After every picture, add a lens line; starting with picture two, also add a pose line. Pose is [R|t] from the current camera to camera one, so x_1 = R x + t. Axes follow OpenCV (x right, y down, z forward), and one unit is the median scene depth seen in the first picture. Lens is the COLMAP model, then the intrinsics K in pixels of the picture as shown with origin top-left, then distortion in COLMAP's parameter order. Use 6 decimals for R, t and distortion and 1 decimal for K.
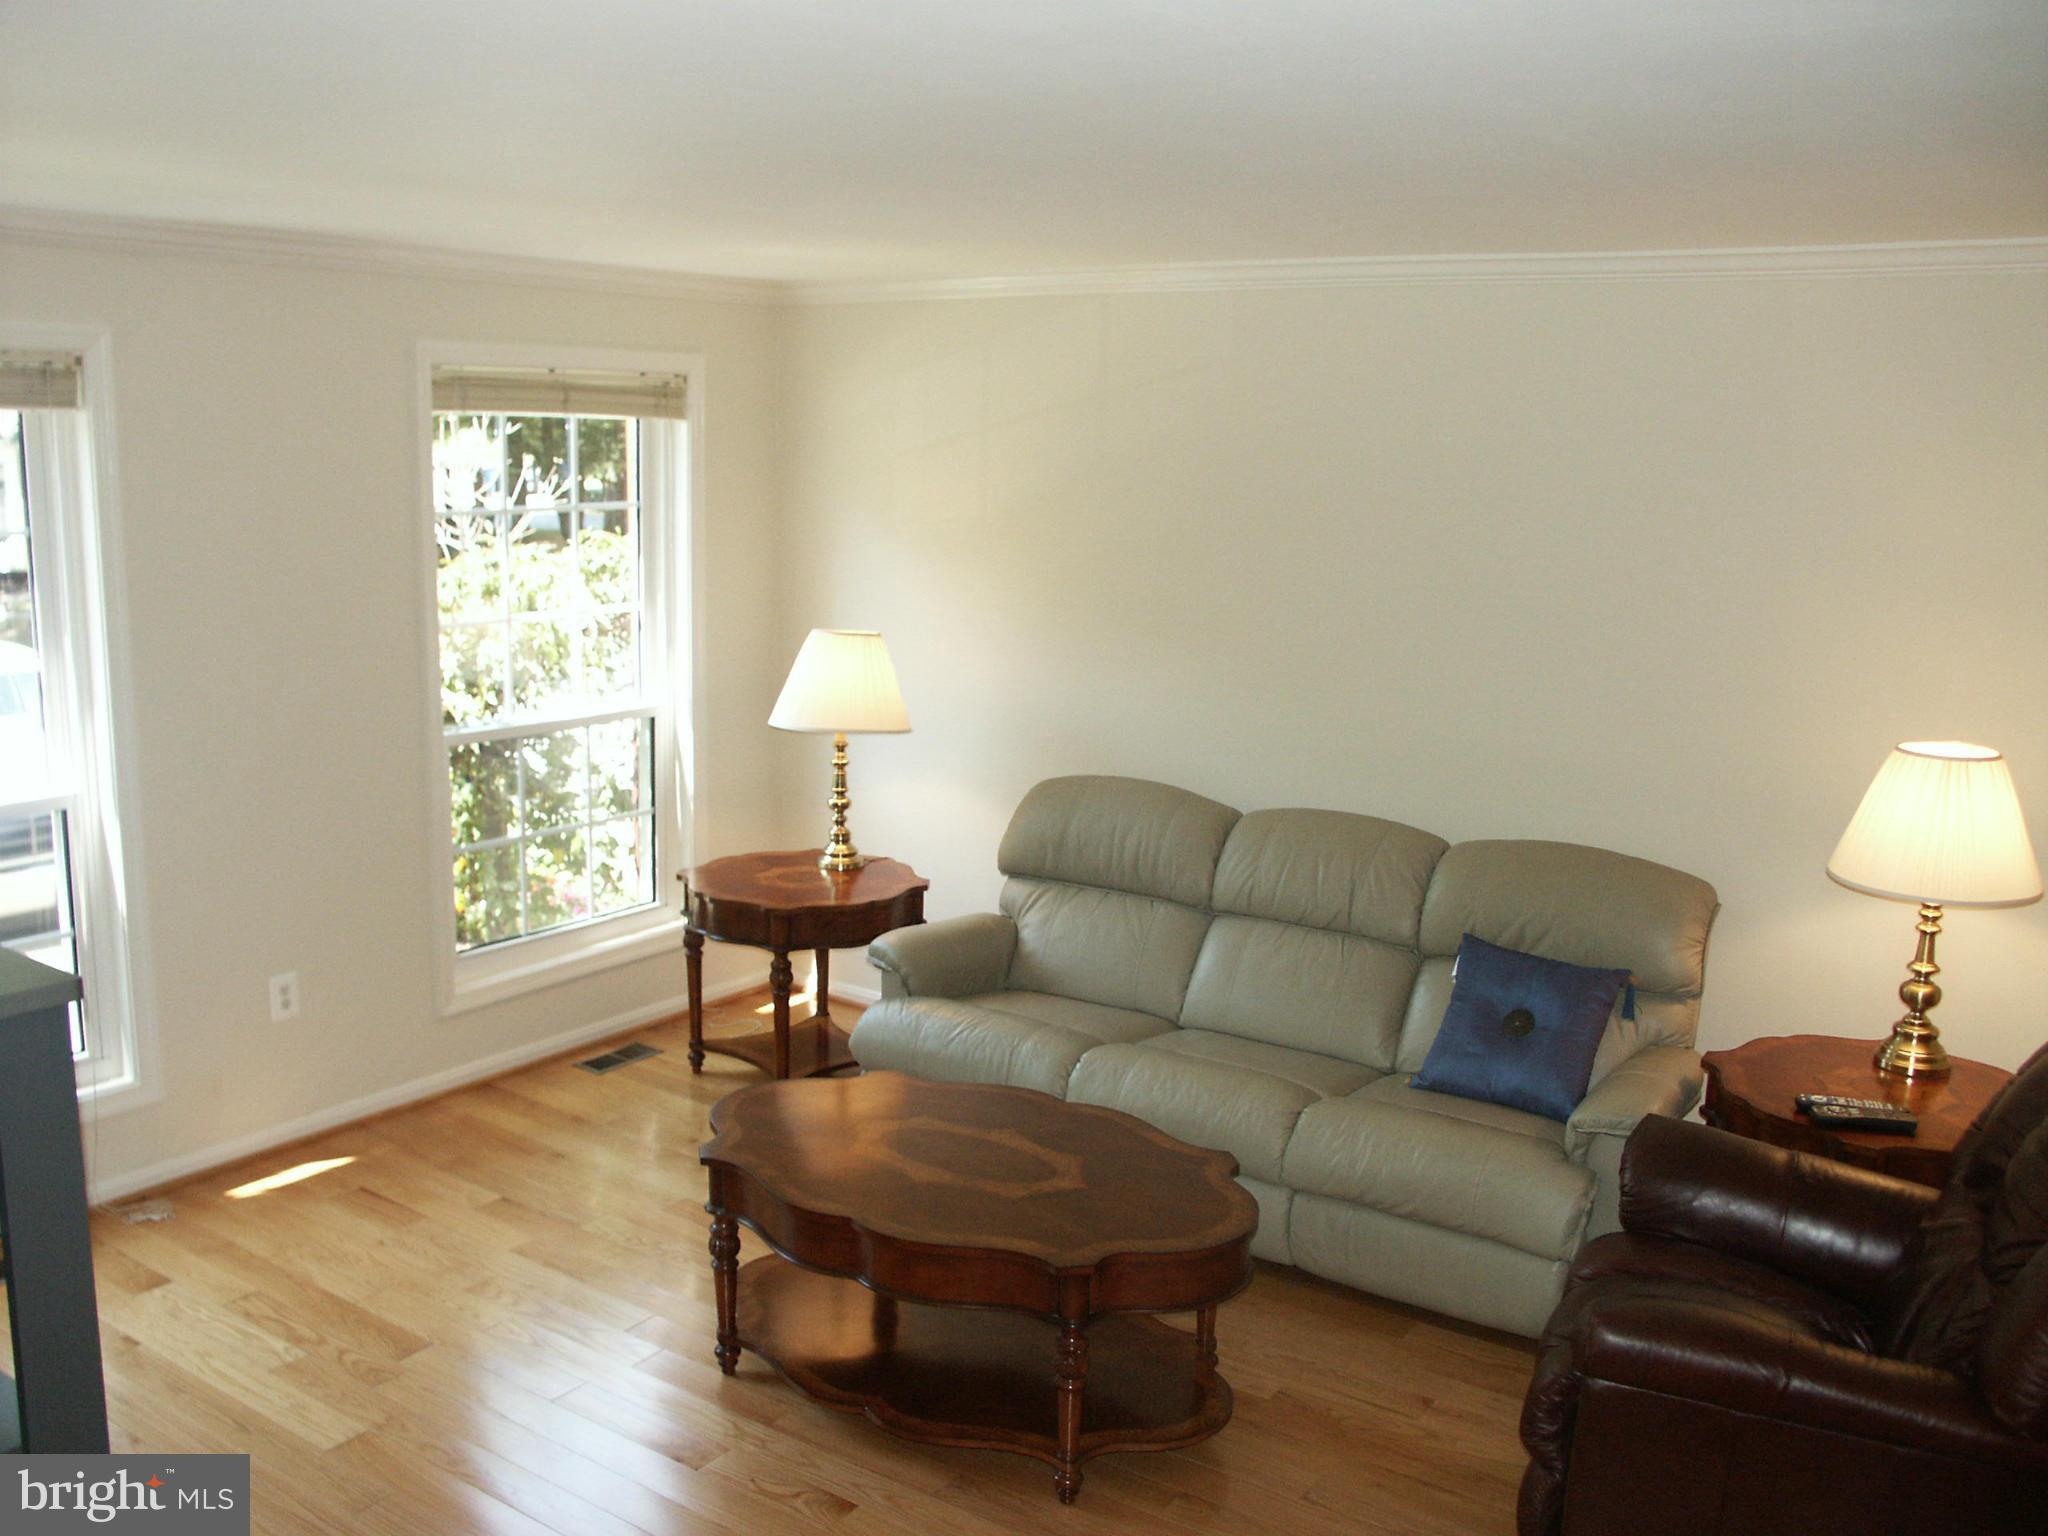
lens RADIAL K [[1837.7, 0, 996.8], [0, 1837.7, 773.8], [0, 0, 1]] dist [-0.163012, 0.178982]
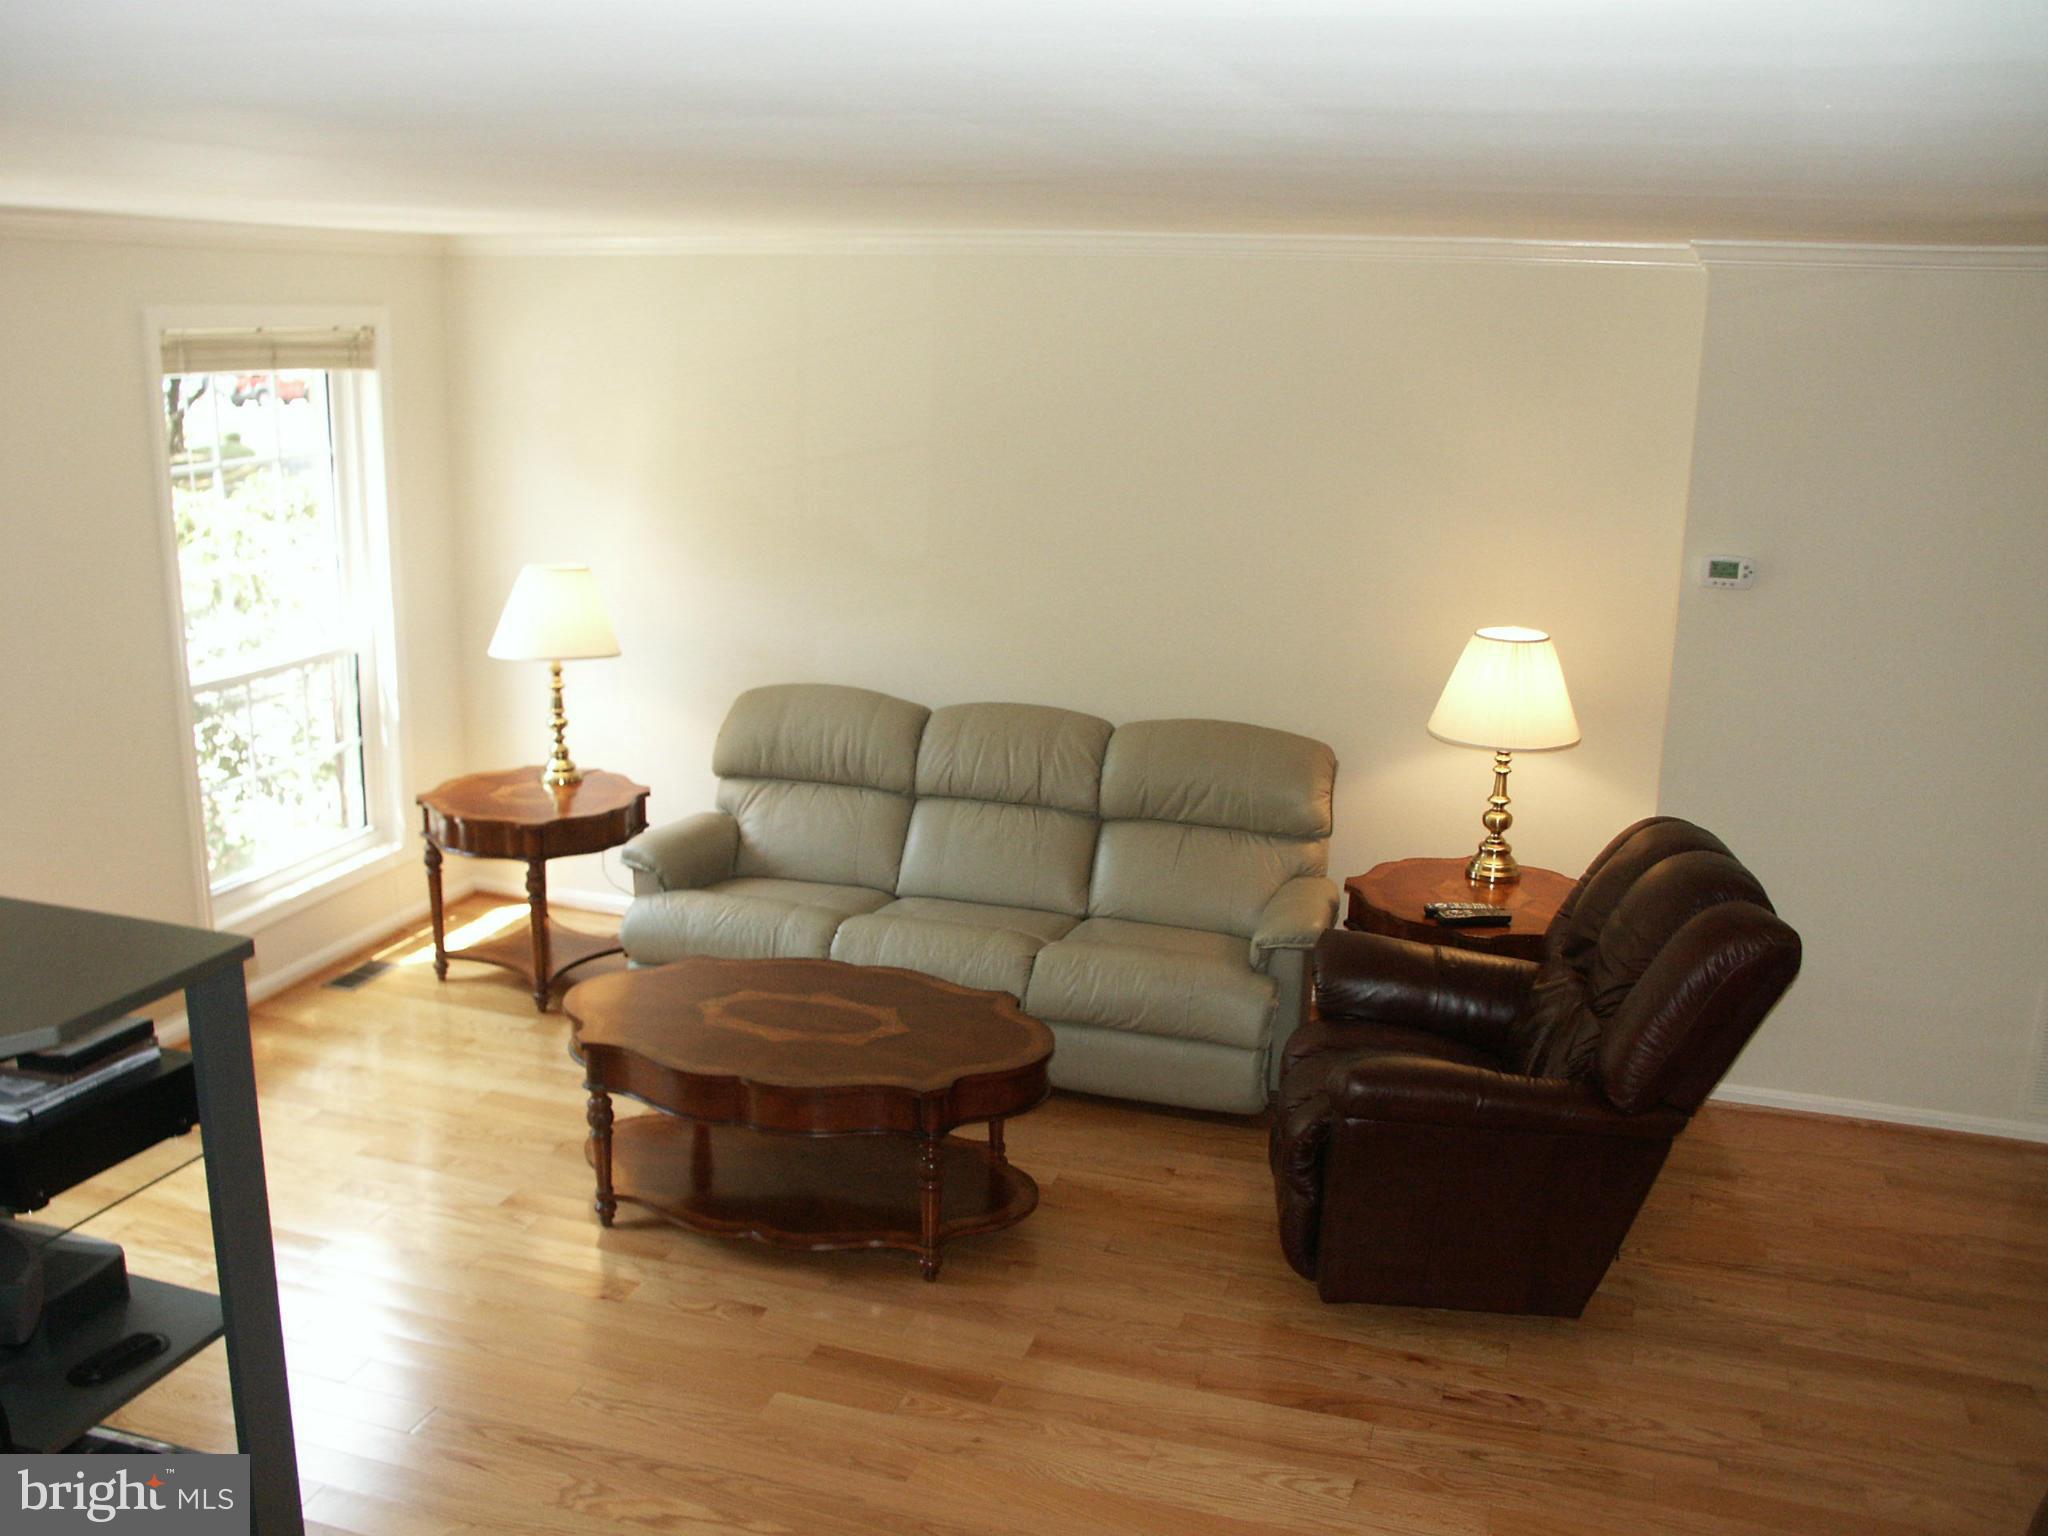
lens RADIAL K [[1837.7, 0, 996.8], [0, 1837.7, 773.8], [0, 0, 1]] dist [-0.163012, 0.178982]
pose [[0.954005, -0.075118, 0.290226, -0.185672], [0.054629, 0.995450, 0.078076, -0.029638], [-0.294771, -0.058630, 0.953768, -0.142057]]
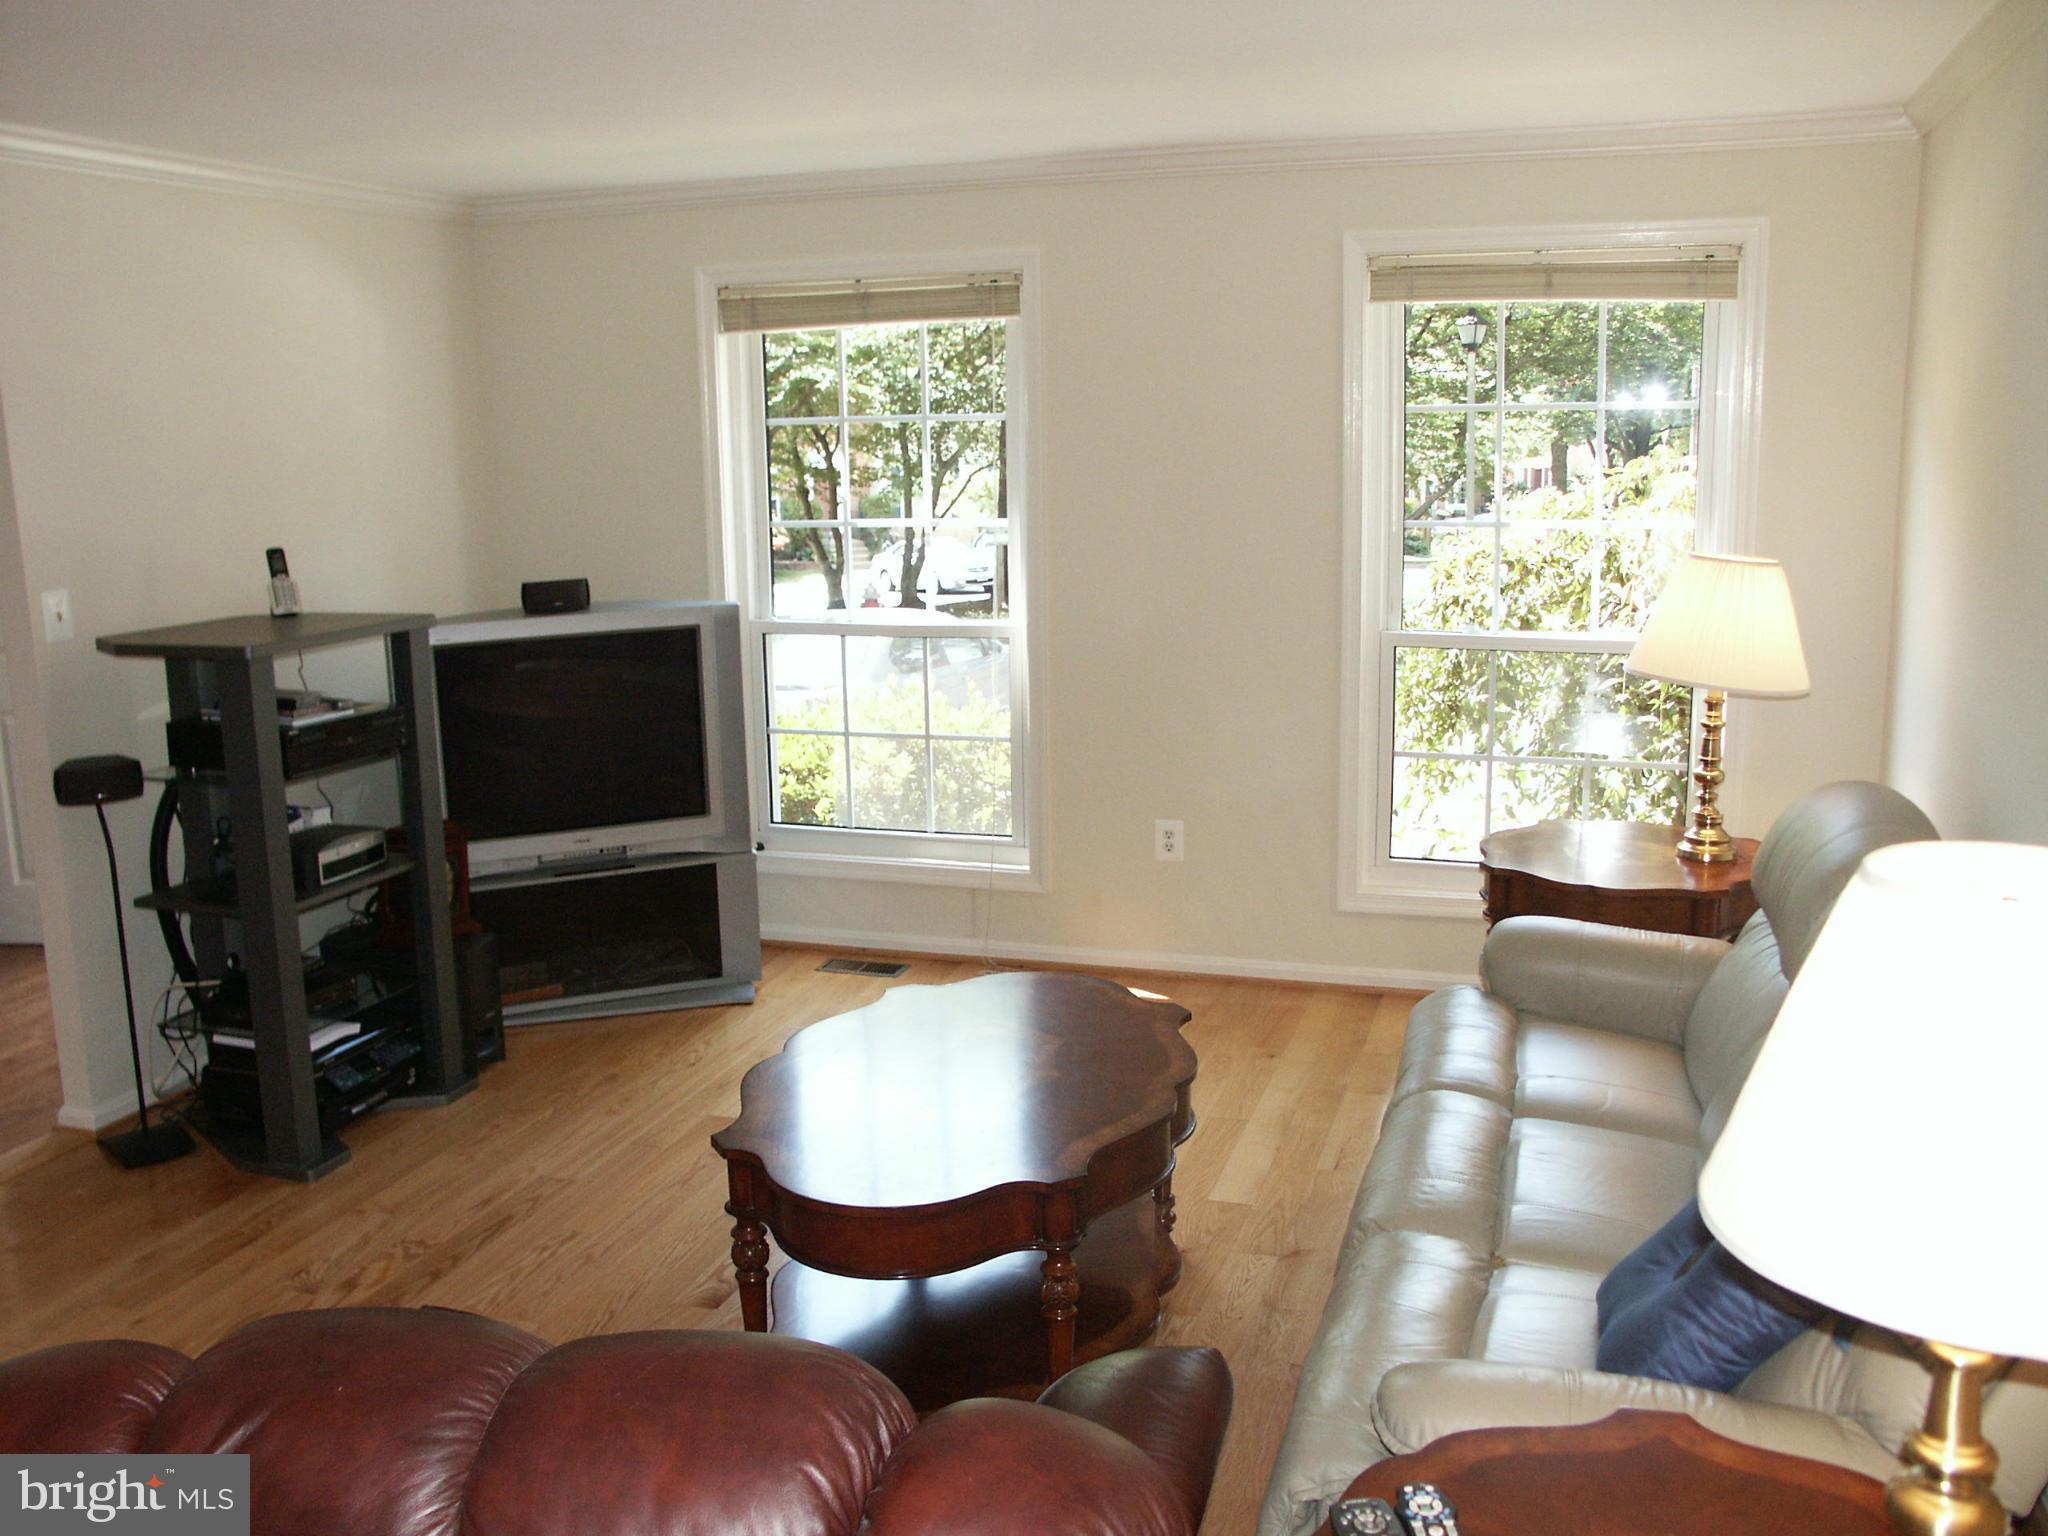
lens RADIAL K [[1852.7, 0, 996.7], [0, 1852.7, 773.3], [0, 0, 1]] dist [-0.168105, 0.192174]
pose [[0.299866, 0.165793, -0.939464, 0.671320], [-0.144131, 0.981352, 0.127180, -0.048830], [0.943030, 0.097269, 0.318170, 0.559363]]
